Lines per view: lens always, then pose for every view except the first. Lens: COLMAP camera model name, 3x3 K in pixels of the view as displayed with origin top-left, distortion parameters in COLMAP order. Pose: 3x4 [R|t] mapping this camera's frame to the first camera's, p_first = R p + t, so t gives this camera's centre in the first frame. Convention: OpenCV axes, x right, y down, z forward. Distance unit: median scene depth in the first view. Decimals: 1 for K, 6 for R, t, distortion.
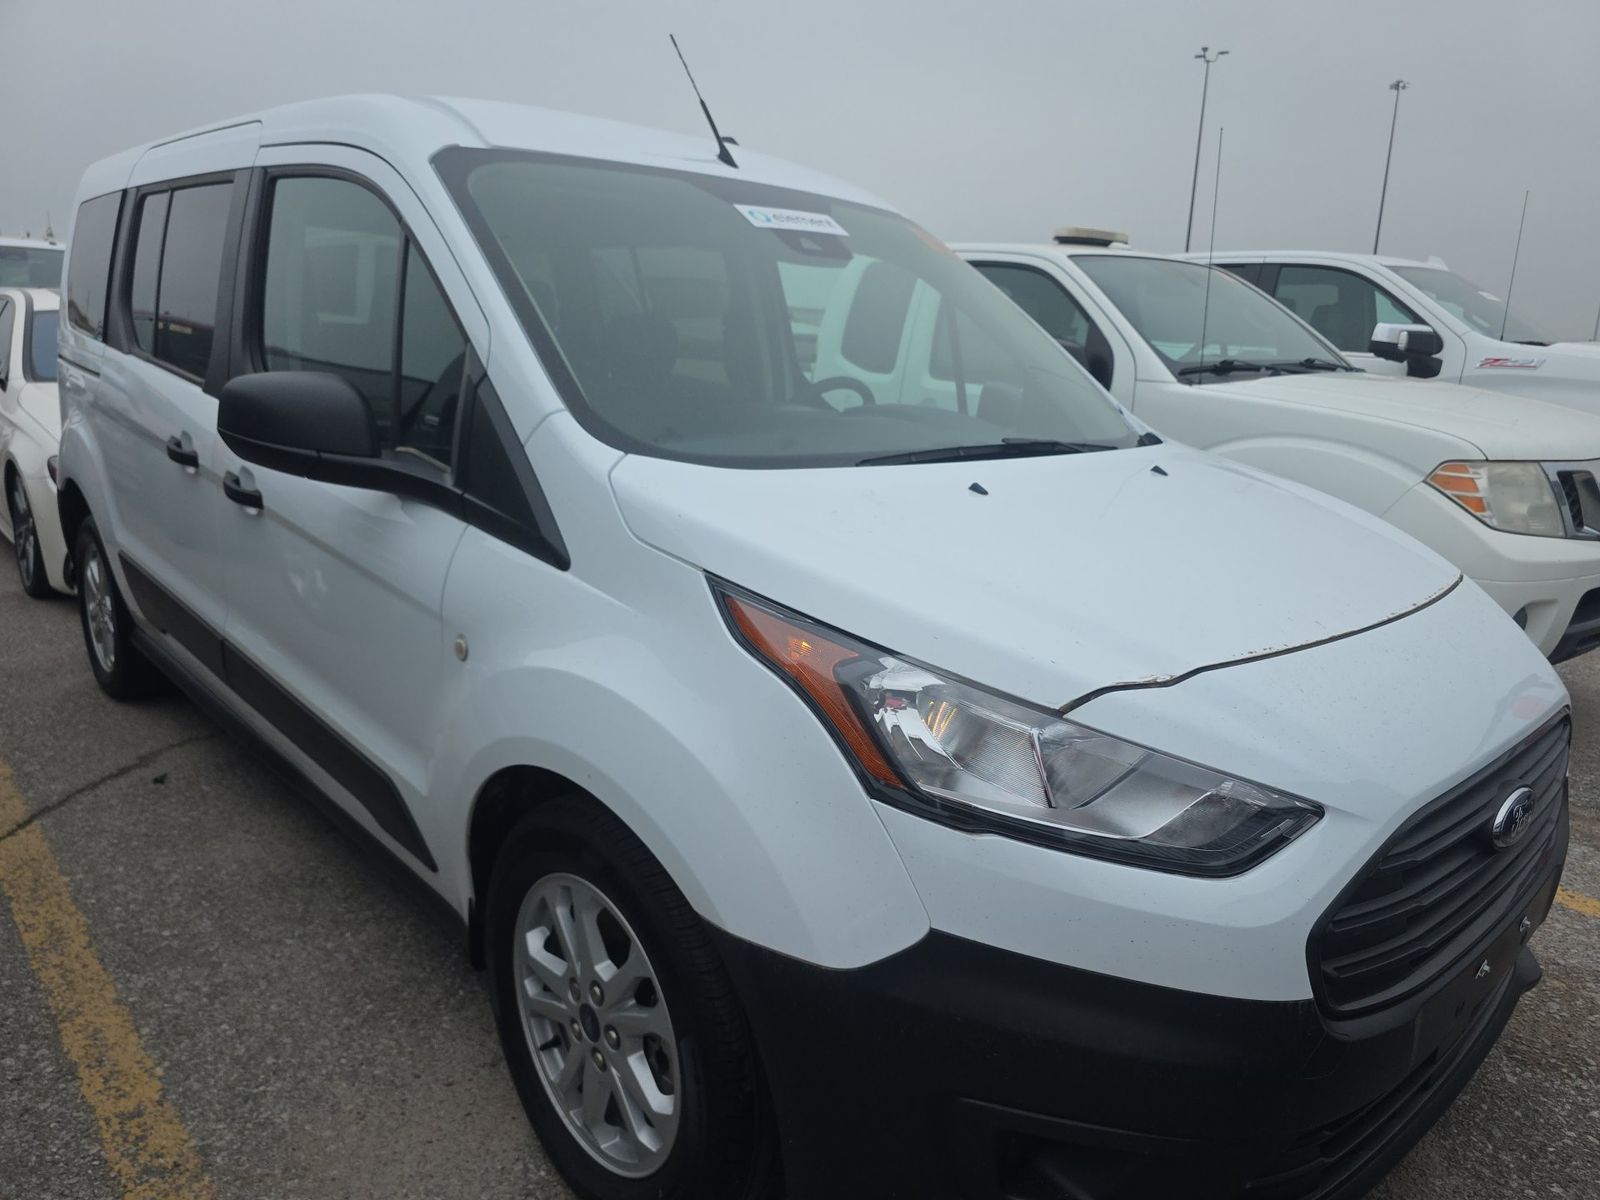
lens RADIAL K [[1116.0, 0, 807.0], [0, 1116.0, 606.1], [0, 0, 1]] dist [0.044971, -0.044567]
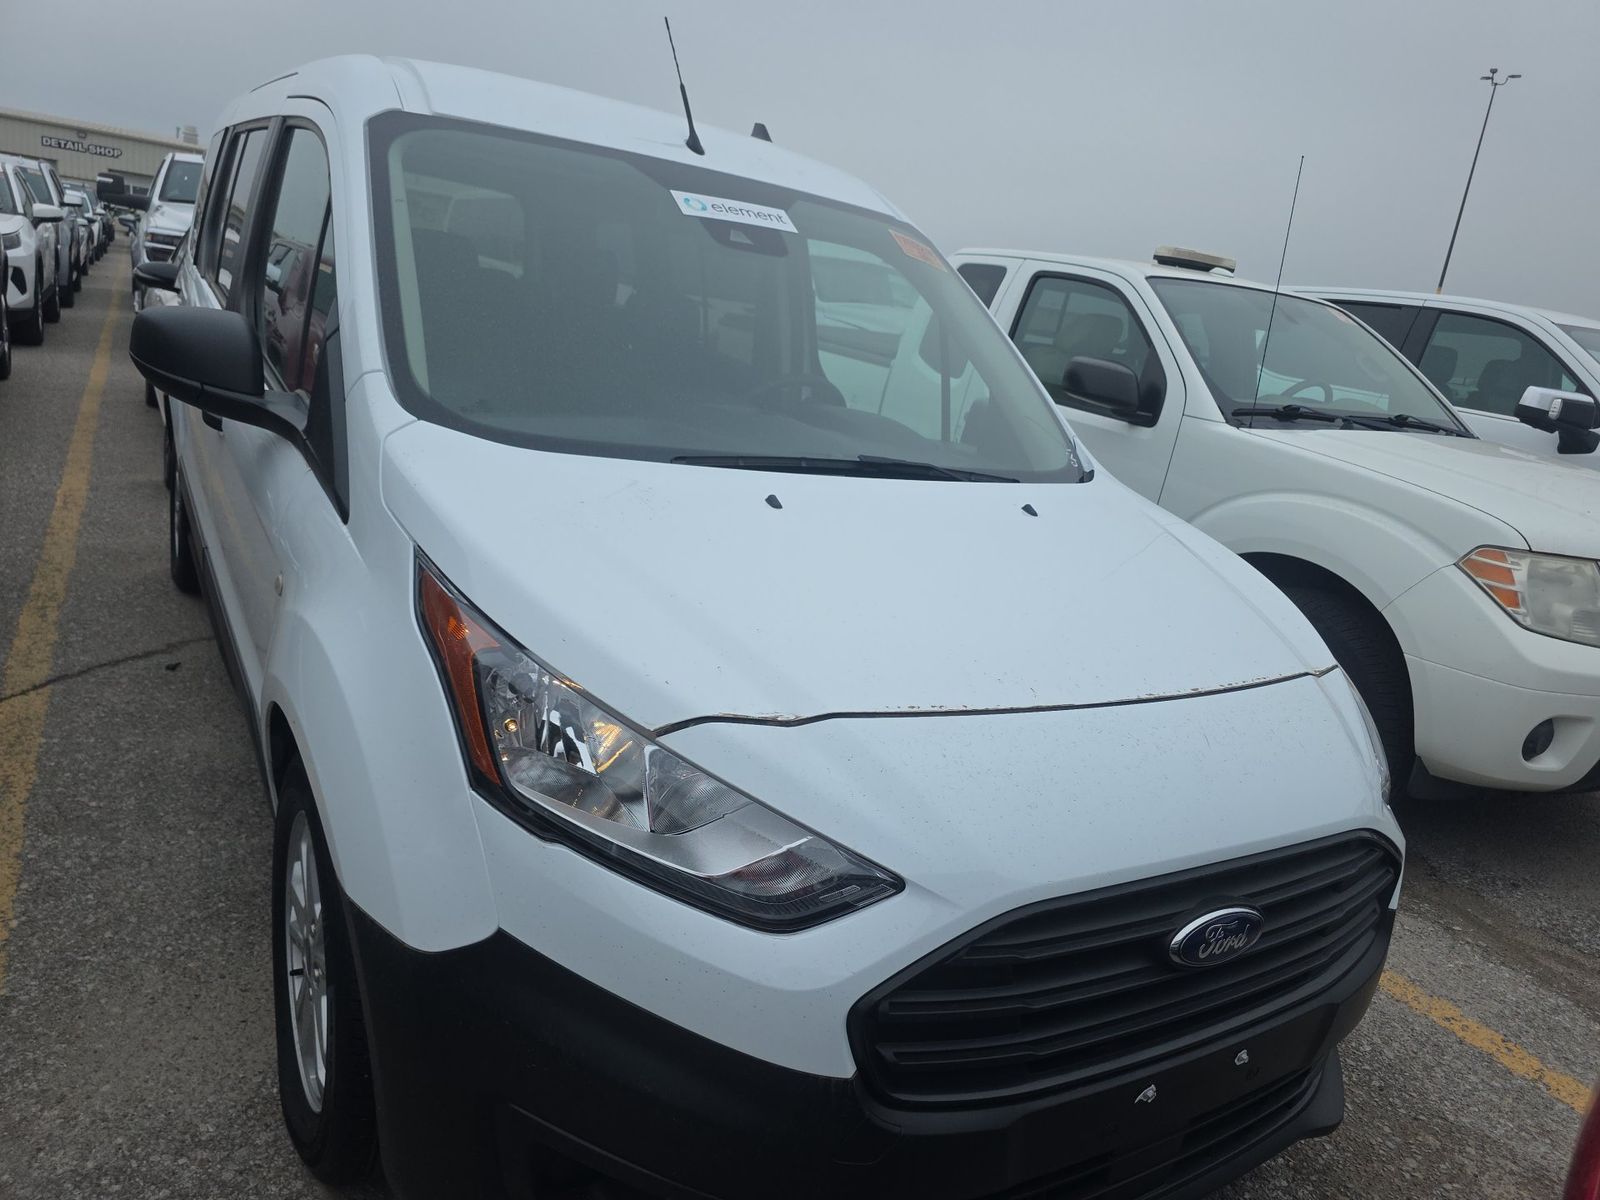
lens RADIAL K [[1116.0, 0, 799.5], [0, 1116.0, 594.0], [0, 0, 1]] dist [0.044971, -0.044567]
pose [[0.974481, 0.148956, -0.167925, 0.252810], [-0.148479, 0.988795, 0.015466, -0.030813], [0.168347, 0.009862, 0.985678, 0.030105]]
